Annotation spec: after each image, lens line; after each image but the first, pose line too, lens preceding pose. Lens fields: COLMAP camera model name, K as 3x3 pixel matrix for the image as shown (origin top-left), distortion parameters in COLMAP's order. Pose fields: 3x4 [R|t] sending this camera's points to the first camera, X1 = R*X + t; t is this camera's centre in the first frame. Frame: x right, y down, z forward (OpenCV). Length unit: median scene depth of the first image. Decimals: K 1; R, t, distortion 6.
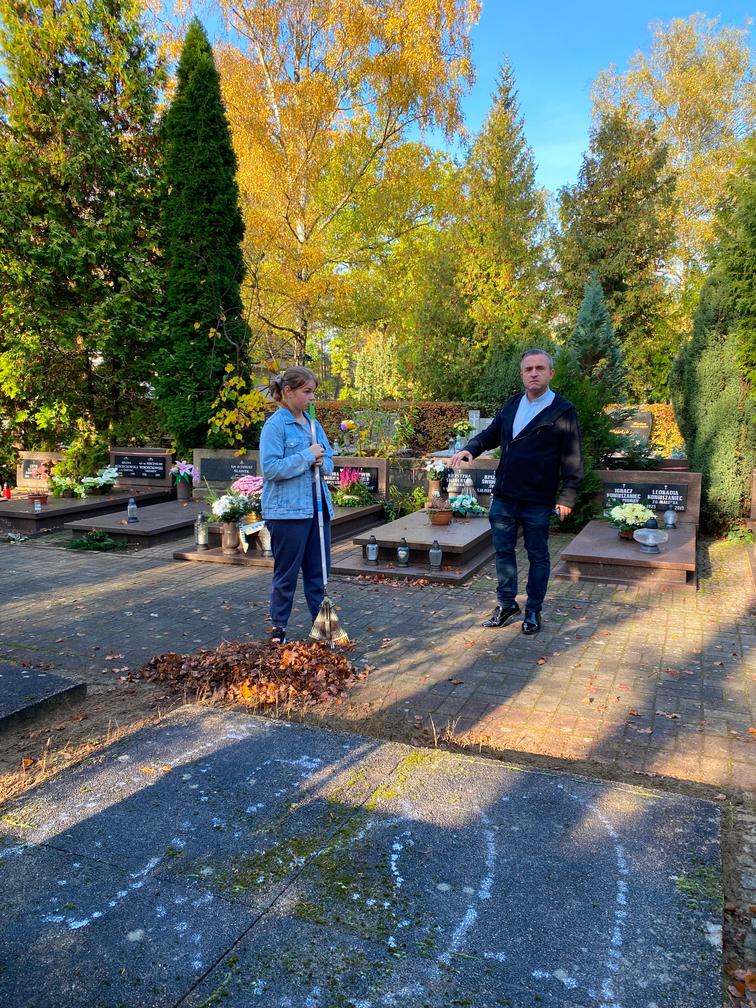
lens RADIAL K [[756.2, 0, 378.0], [0, 756.2, 504.0], [0, 0, 1]] dist [0.097777, -0.163128]
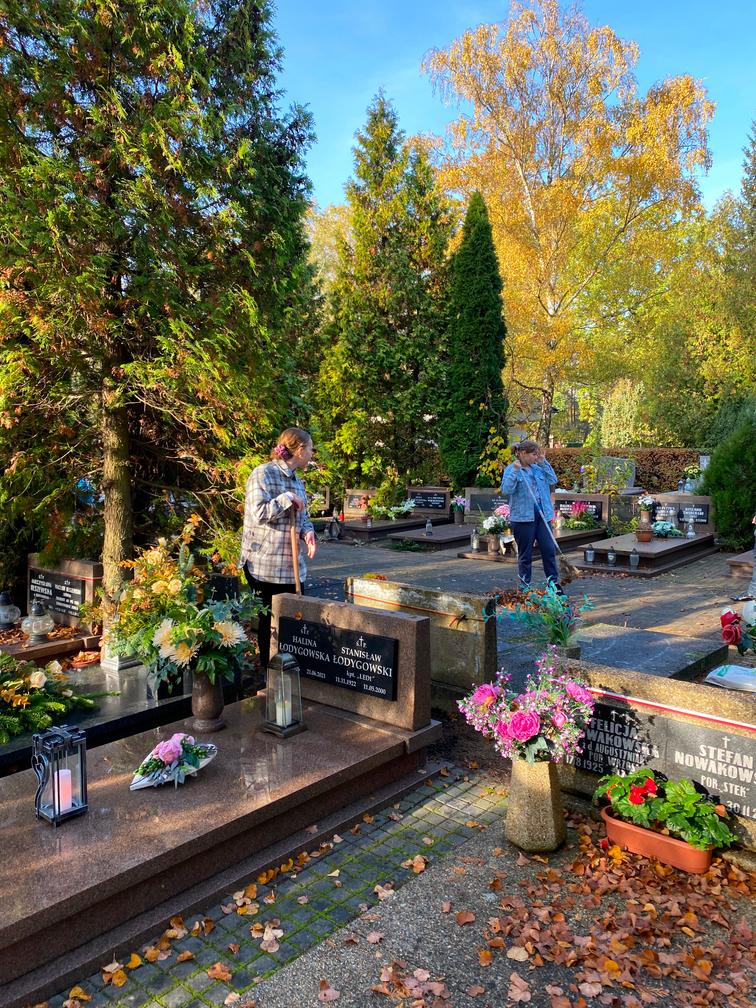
lens RADIAL K [[756.2, 0, 378.0], [0, 756.2, 504.0], [0, 0, 1]] dist [0.097777, -0.163128]
pose [[0.948485, 0.011770, -0.316602, 0.049133], [-0.029677, 0.998217, -0.051798, 0.036340], [0.315428, 0.058525, 0.947143, -0.388184]]
